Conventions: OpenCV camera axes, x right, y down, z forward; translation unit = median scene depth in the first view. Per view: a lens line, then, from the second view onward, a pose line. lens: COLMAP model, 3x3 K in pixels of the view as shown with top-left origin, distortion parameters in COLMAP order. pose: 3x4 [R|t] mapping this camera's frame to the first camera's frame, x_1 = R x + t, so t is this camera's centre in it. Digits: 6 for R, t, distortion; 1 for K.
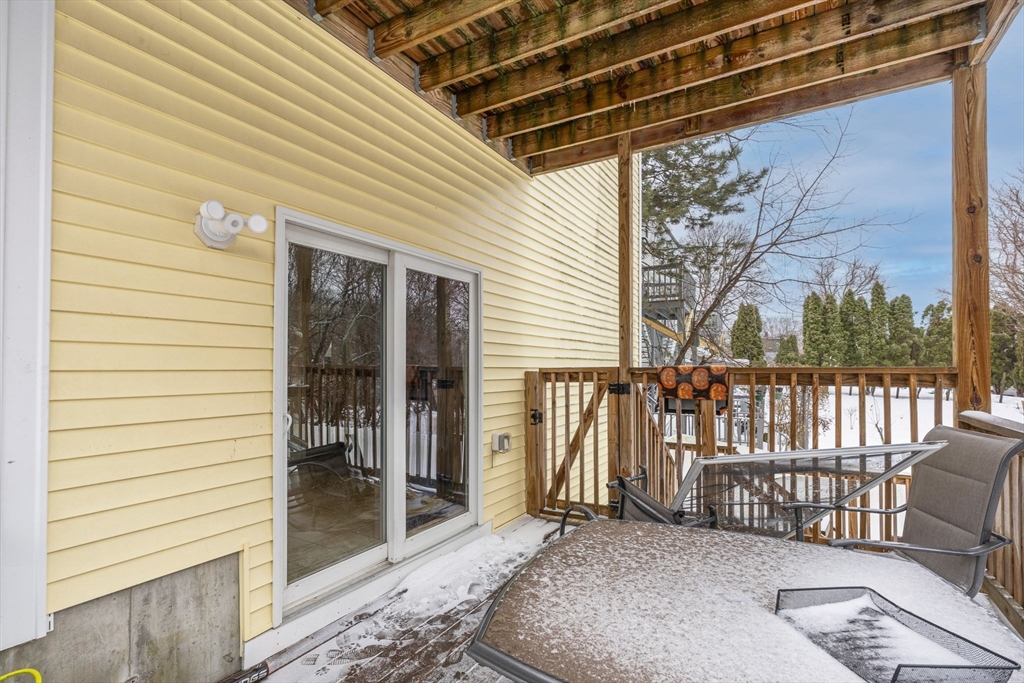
lens RADIAL K [[501.0, 0, 515.3], [0, 501.0, 357.4], [0, 0, 1]] dist [-0.001586, -0.000128]
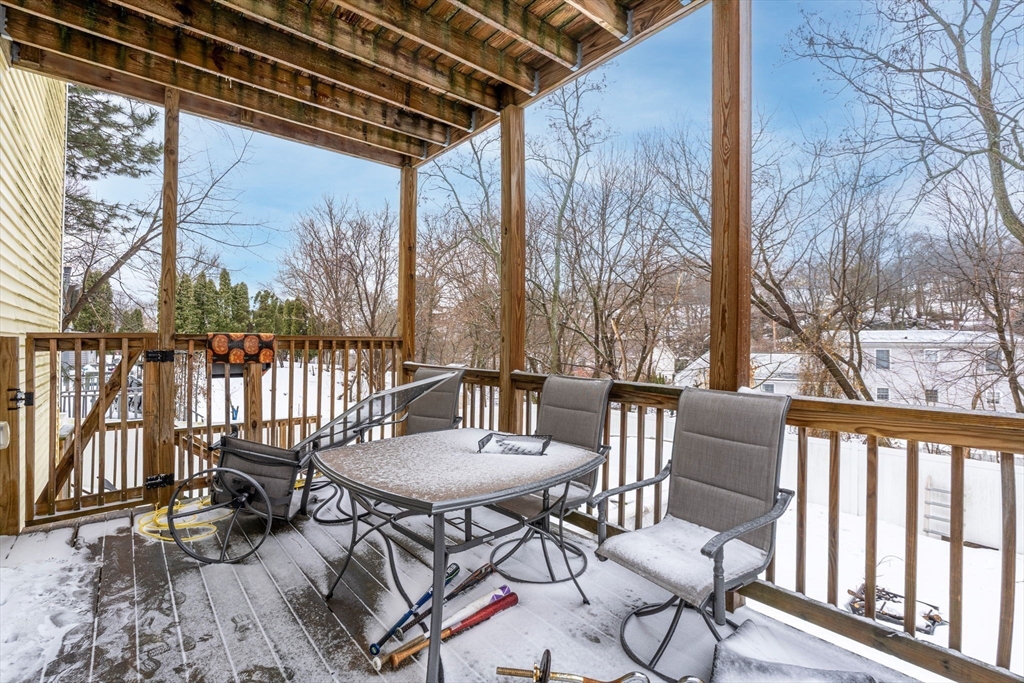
lens RADIAL K [[466.1, 0, 512.0], [0, 466.1, 341.5], [0, 0, 1]] dist [0.000726, 0.000092]
pose [[0.299115, 0.007065, 0.954191, -0.431258], [-0.019626, 0.999807, -0.001250, 0.023493], [-0.954015, -0.018353, 0.299196, 0.115061]]
